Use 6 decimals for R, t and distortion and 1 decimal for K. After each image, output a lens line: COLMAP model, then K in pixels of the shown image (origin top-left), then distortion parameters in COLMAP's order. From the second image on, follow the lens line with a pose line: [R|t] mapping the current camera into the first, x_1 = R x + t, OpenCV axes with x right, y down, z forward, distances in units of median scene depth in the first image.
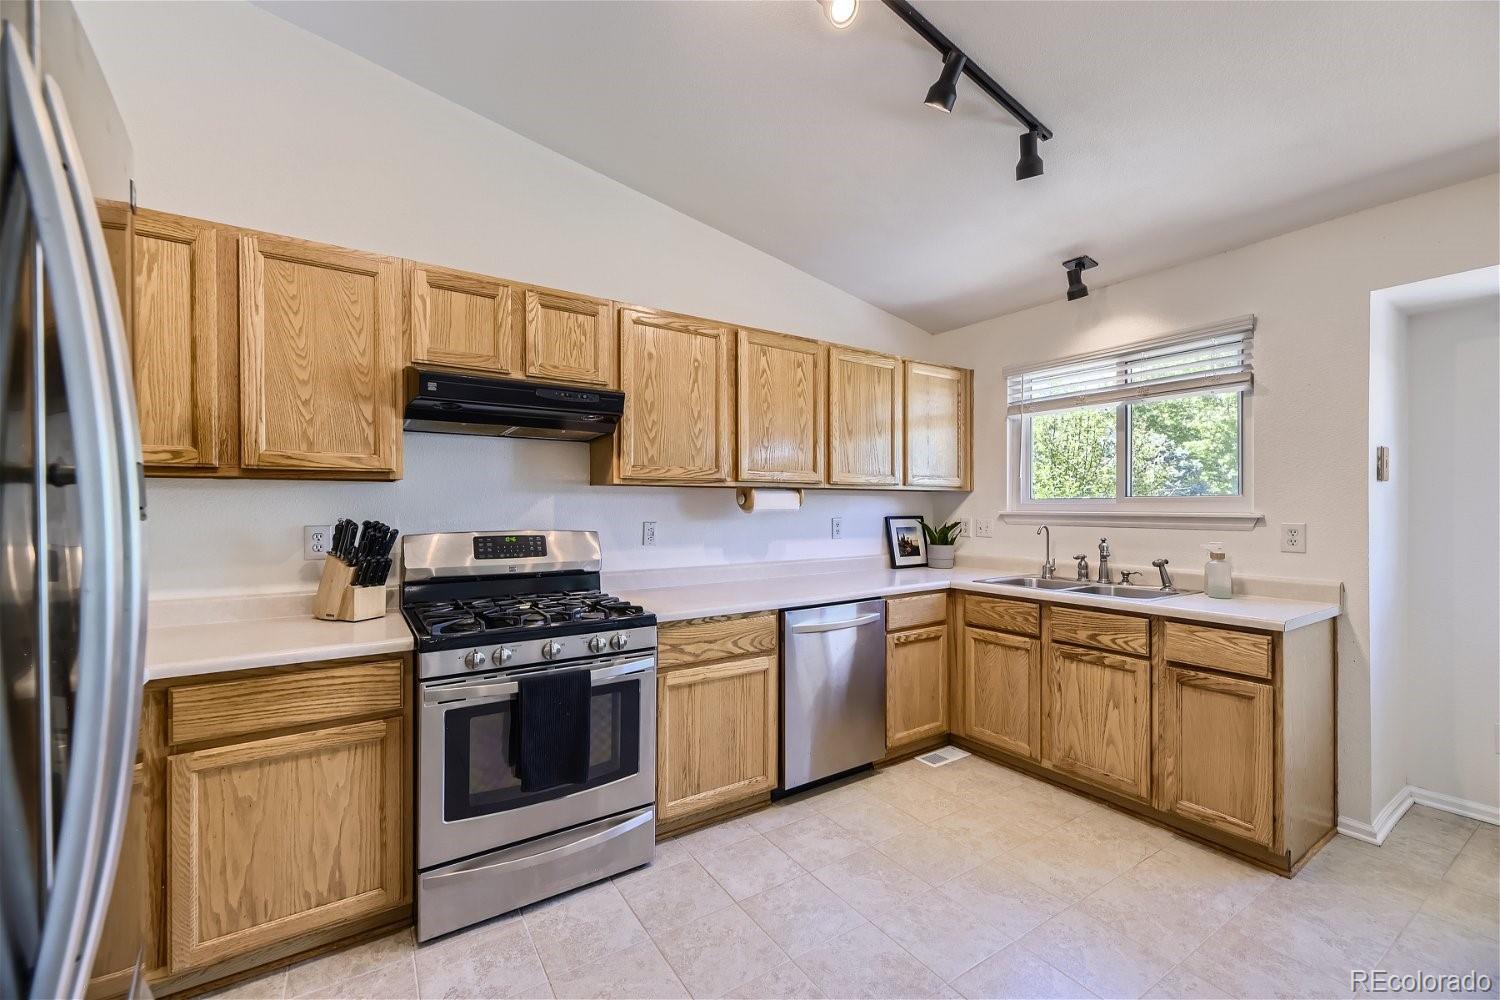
lens RADIAL K [[614.4, 0, 744.8], [0, 614.4, 505.1], [0, 0, 1]] dist [0.007229, -0.001040]
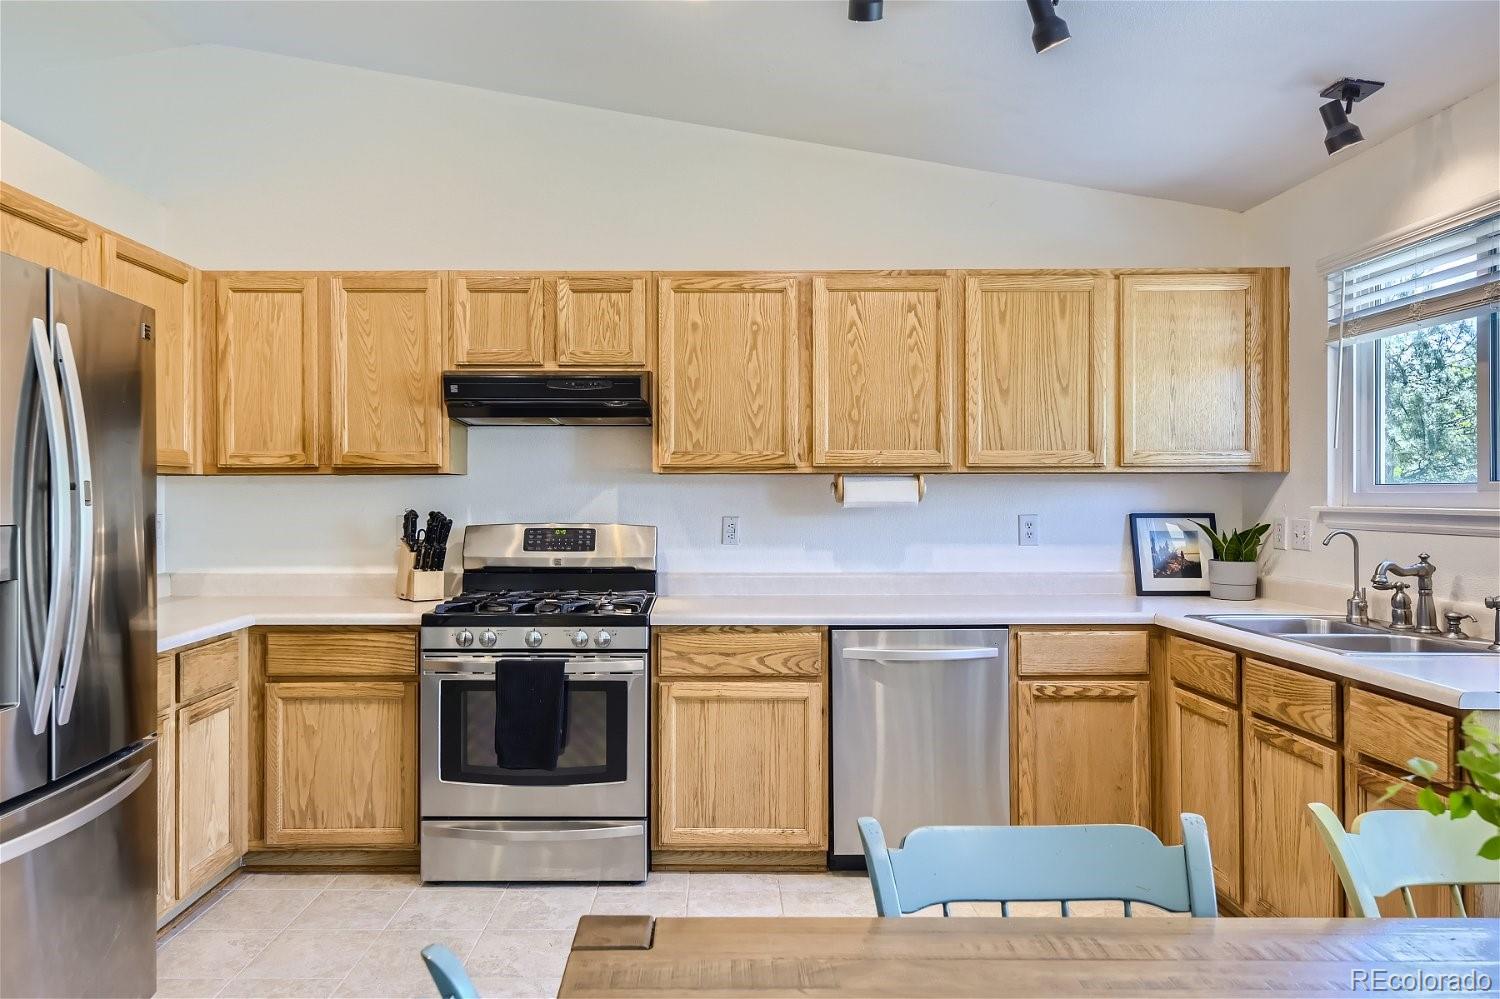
lens RADIAL K [[1003.5, 0, 692.8], [0, 1003.5, 484.7], [0, 0, 1]] dist [0.030417, -0.003209]
pose [[0.829137, -0.007260, -0.558999, 0.656457], [0.001555, 0.999942, -0.010680, -0.001645], [0.559044, 0.007986, 0.829100, -0.190290]]
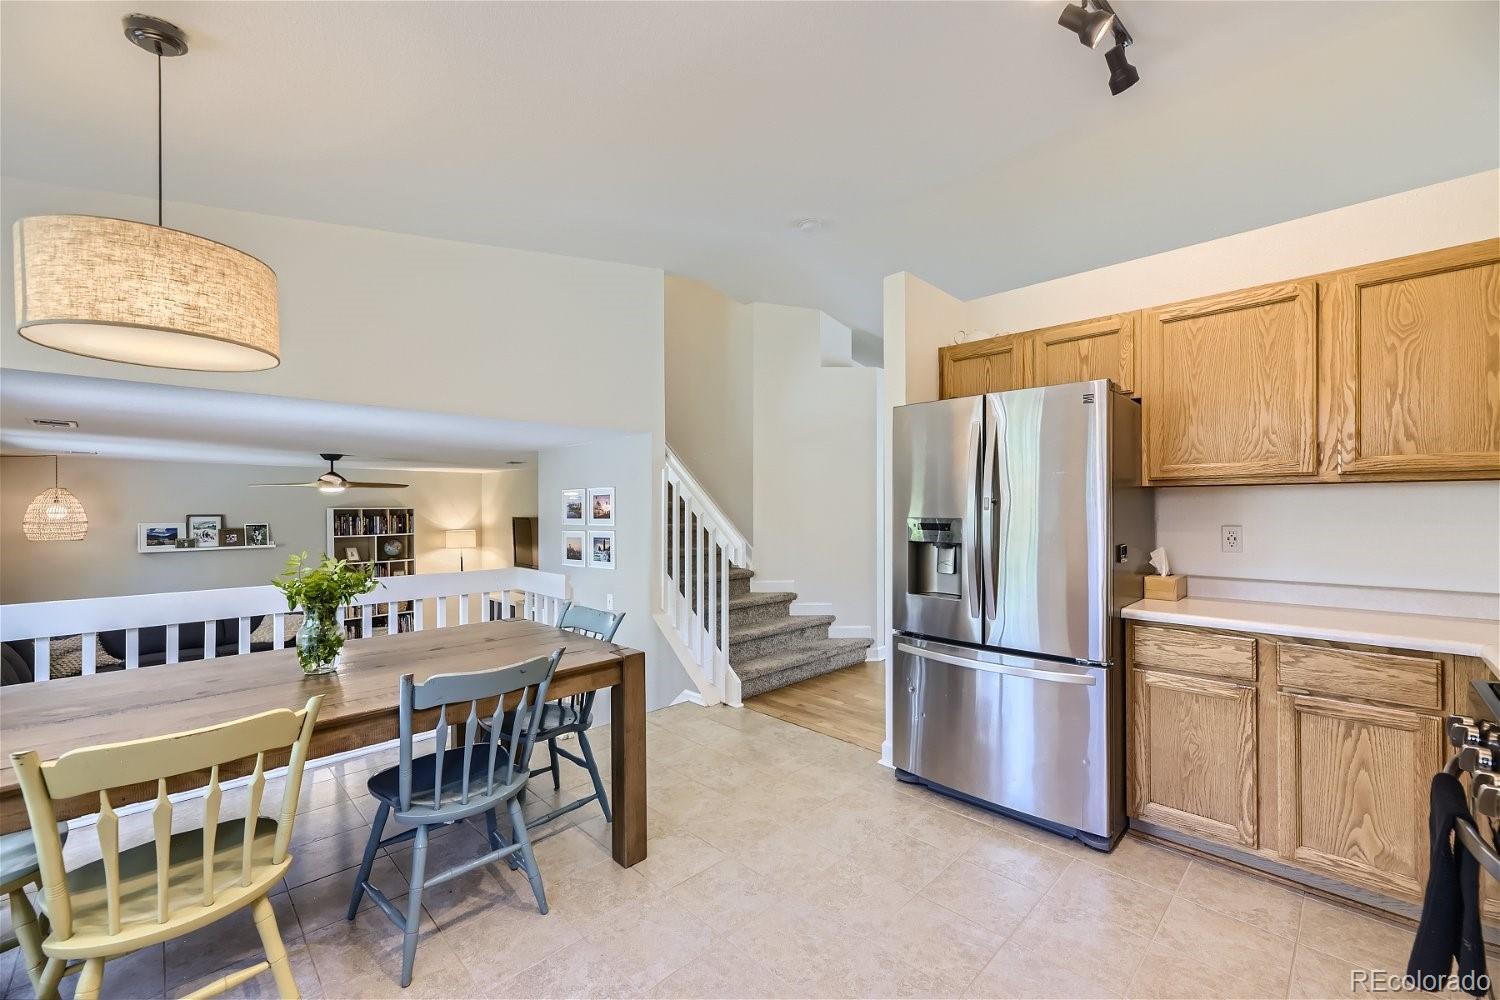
lens RADIAL K [[614.4, 0, 746.9], [0, 614.4, 500.9], [0, 0, 1]] dist [0.007229, -0.001040]
pose [[-0.979125, 0.003153, -0.203235, 0.360585], [0.004931, 0.999954, -0.008243, -0.003488], [0.203200, -0.009073, -0.979095, 1.108630]]
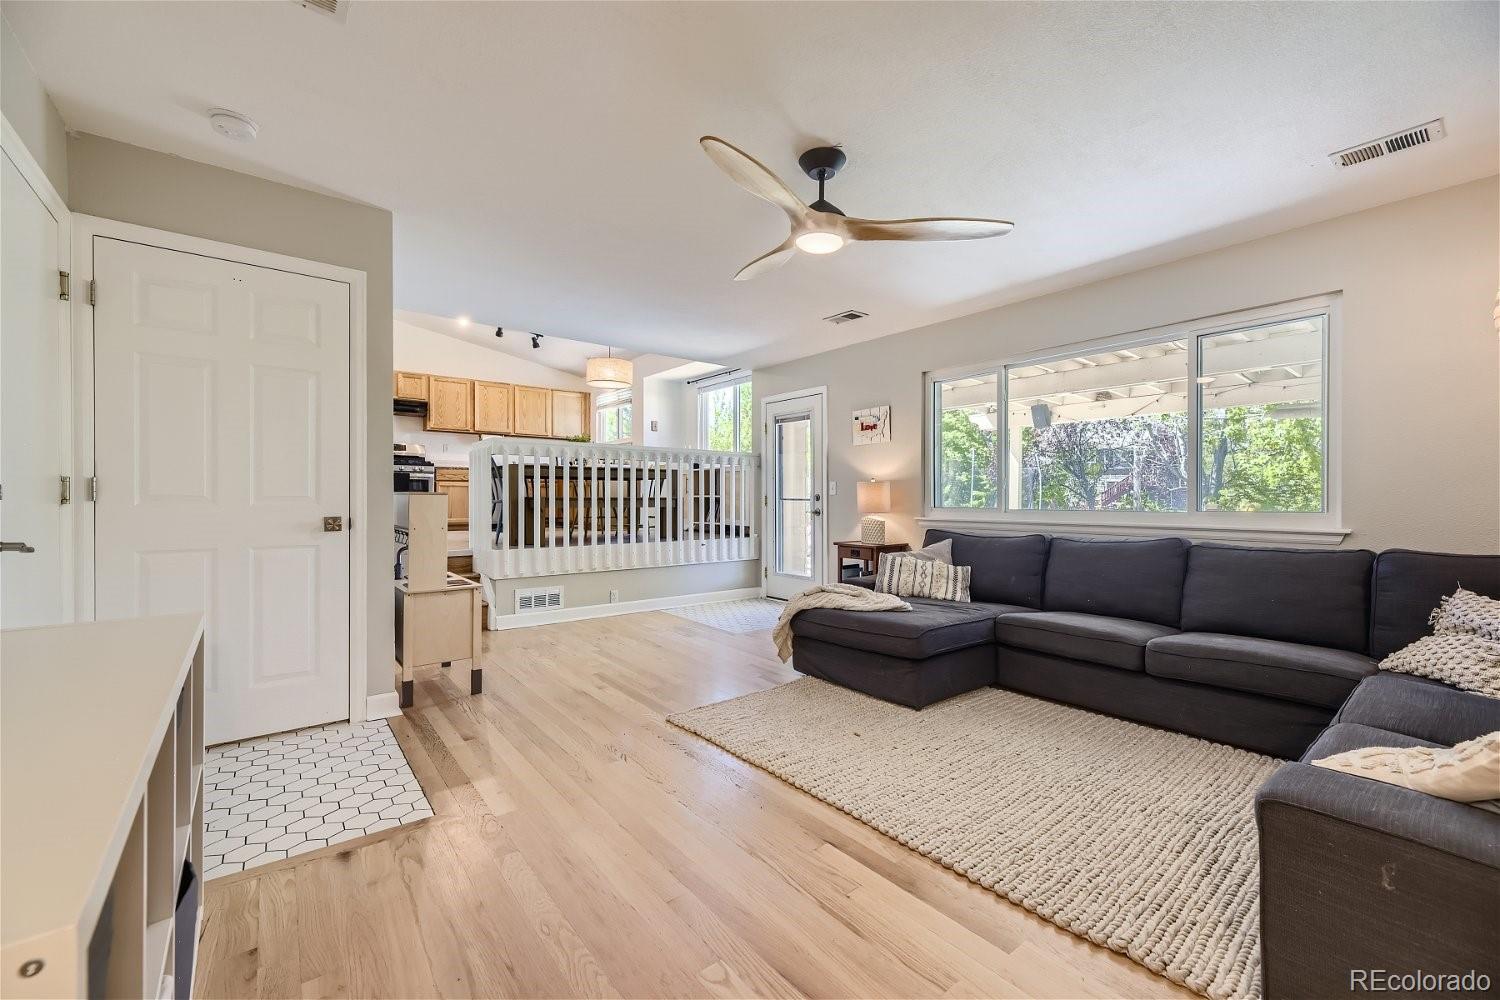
lens RADIAL K [[614.4, 0, 750.8], [0, 614.4, 494.9], [0, 0, 1]] dist [0.007229, -0.001040]
pose [[0.996151, 0.002238, 0.087620, 1.220738], [-0.001823, 0.999987, -0.004814, 0.328536], [-0.087630, 0.004636, 0.996142, -2.432062]]
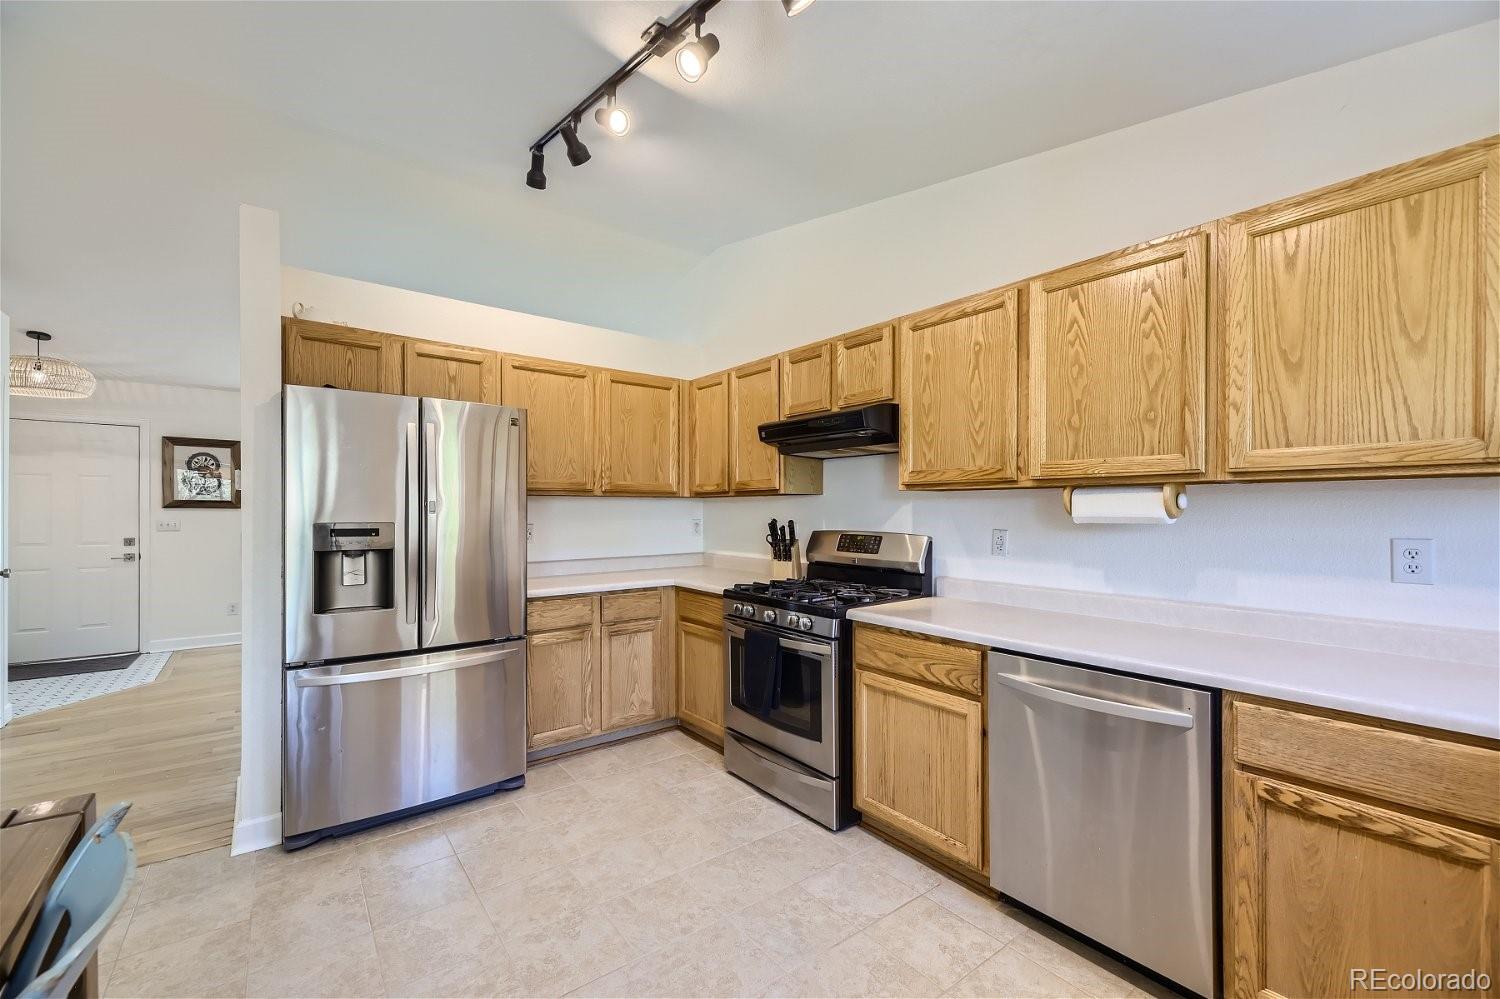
lens RADIAL K [[614.4, 0, 741.6], [0, 614.4, 507.8], [0, 0, 1]] dist [0.007229, -0.001040]
pose [[0.072248, -0.002023, -0.997385, 0.816739], [-0.000210, 0.999998, -0.002043, -0.002068], [0.997387, 0.000358, 0.072247, 0.648654]]
